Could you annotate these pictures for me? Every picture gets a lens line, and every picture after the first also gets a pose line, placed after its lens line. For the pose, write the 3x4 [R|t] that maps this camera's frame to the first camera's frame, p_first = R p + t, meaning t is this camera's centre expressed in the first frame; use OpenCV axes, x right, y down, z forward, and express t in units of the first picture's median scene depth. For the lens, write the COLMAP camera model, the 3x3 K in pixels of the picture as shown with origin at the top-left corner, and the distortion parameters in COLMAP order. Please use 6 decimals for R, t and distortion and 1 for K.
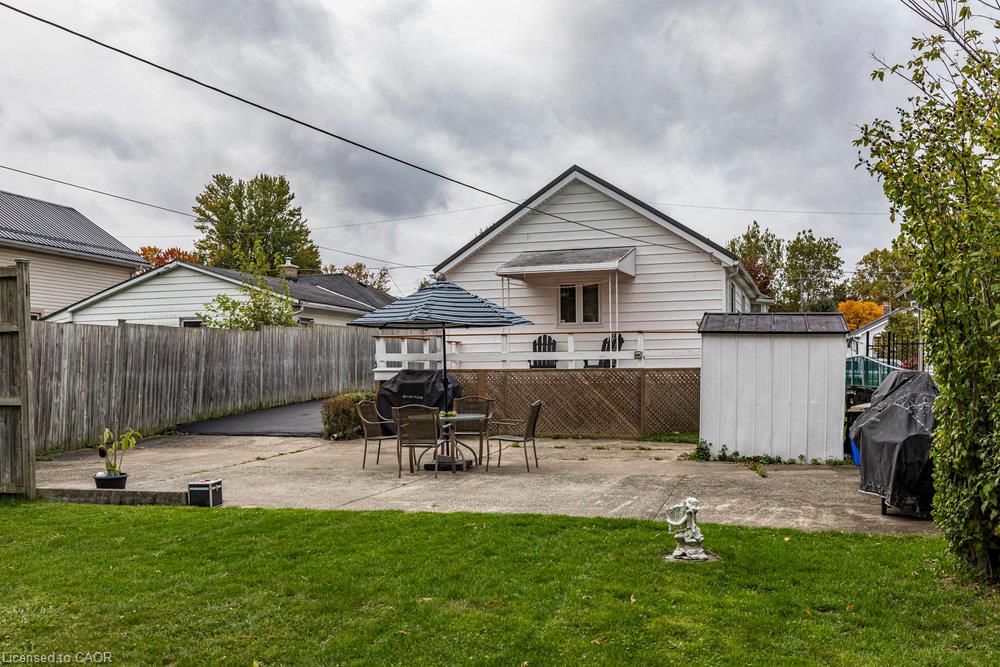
lens RADIAL K [[989.7, 0, 500.0], [0, 989.7, 333.5], [0, 0, 1]] dist [0.014376, 0.003117]
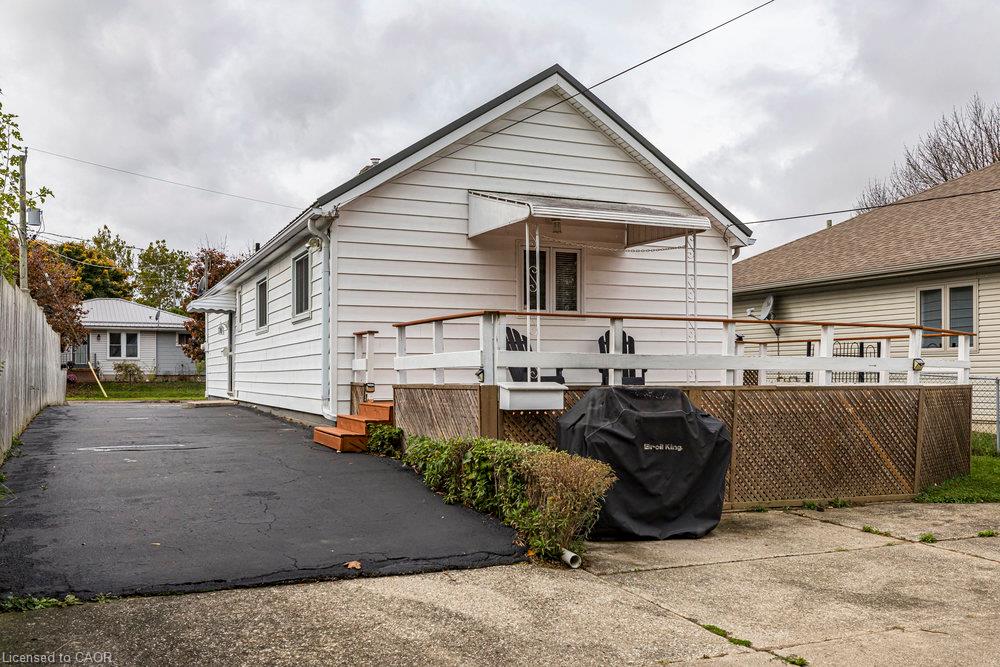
lens RADIAL K [[897.3, 0, 500.0], [0, 897.3, 333.5], [0, 0, 1]] dist [-0.006270, -0.004197]
pose [[0.737005, 0.039972, 0.674704, -0.343592], [-0.031534, 0.999196, -0.024751, 0.019830], [-0.675151, -0.003034, 0.737673, 0.607026]]
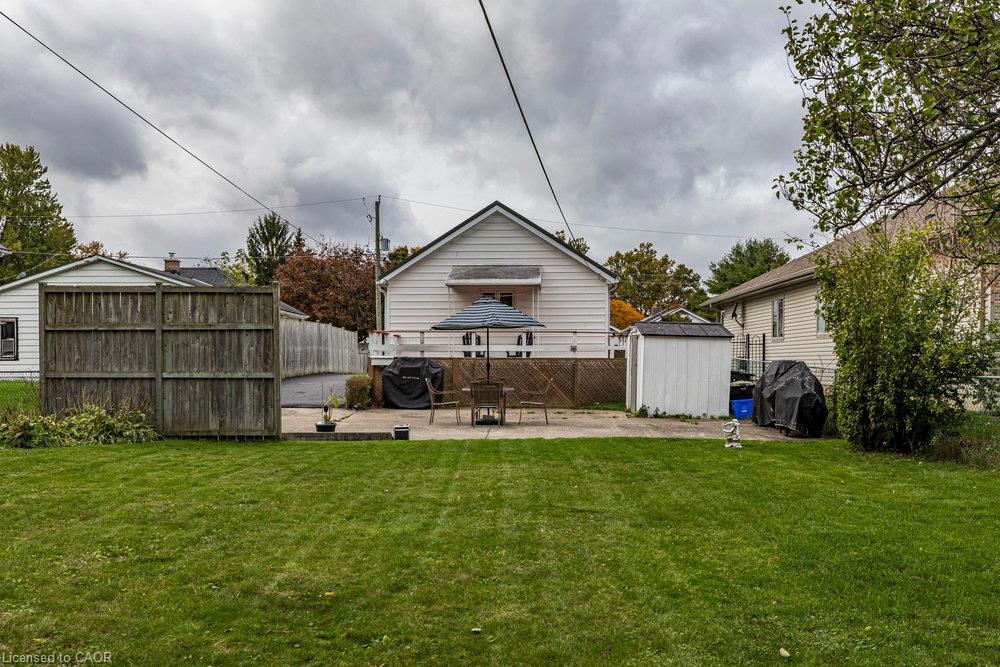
lens RADIAL K [[1021.7, 0, 544.8], [0, 1021.7, 333.7], [0, 0, 1]] dist [0.007182, 0.004969]
pose [[0.952518, 0.017208, 0.303996, -0.273287], [-0.020411, 0.999765, 0.007363, -0.007549], [-0.303798, -0.013218, 0.952645, -0.300989]]
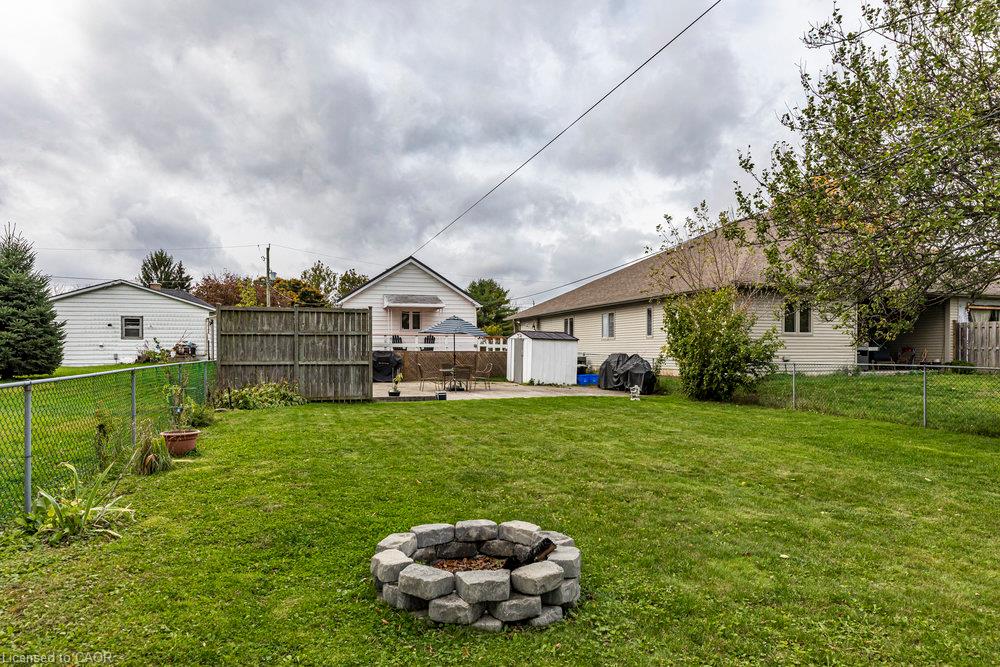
lens RADIAL K [[636.0, 0, 500.0], [0, 636.0, 333.5], [0, 0, 1]] dist [0.051152, 0.000006]
pose [[0.831510, 0.025429, 0.554928, -0.534911], [-0.029723, 0.999557, -0.001266, -0.006516], [-0.554715, -0.015442, 0.831897, -0.257513]]
